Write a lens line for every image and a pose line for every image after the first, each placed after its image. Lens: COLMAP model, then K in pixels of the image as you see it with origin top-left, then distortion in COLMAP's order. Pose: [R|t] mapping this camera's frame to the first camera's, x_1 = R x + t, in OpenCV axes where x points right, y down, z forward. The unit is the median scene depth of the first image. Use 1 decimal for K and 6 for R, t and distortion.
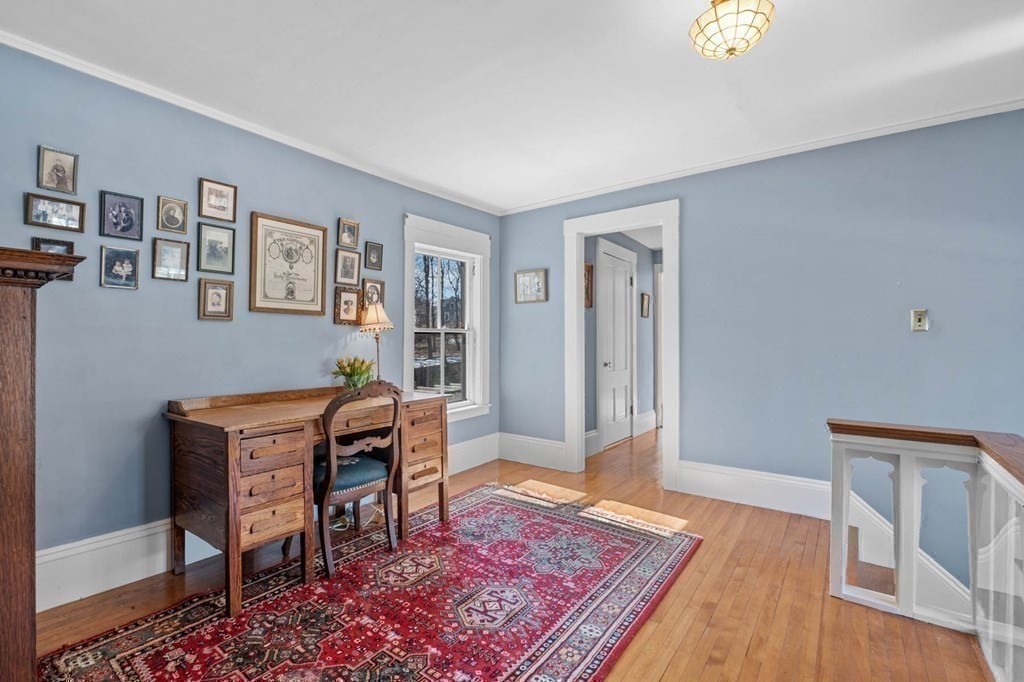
lens RADIAL K [[450.2, 0, 516.4], [0, 450.2, 338.8], [0, 0, 1]] dist [-0.008768, 0.001762]
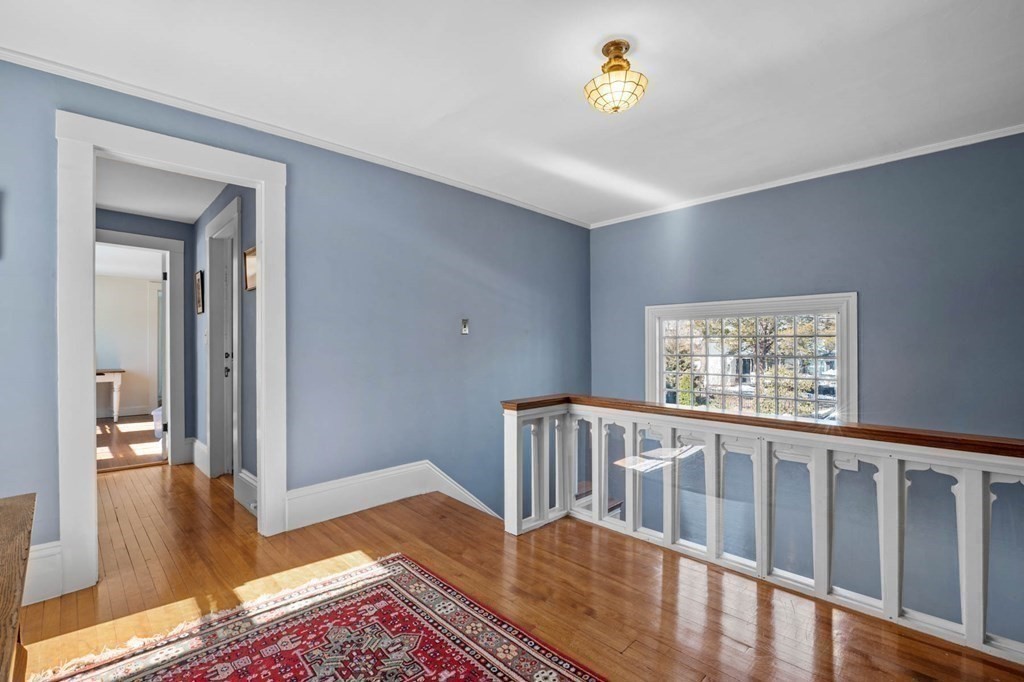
lens RADIAL K [[450.2, 0, 515.9], [0, 450.2, 337.8], [0, 0, 1]] dist [-0.008768, 0.001762]
pose [[0.178161, 0.002374, 0.983999, -0.411879], [0.002358, 0.999993, -0.002840, -0.000257], [-0.983999, 0.002827, 0.178154, 0.535352]]
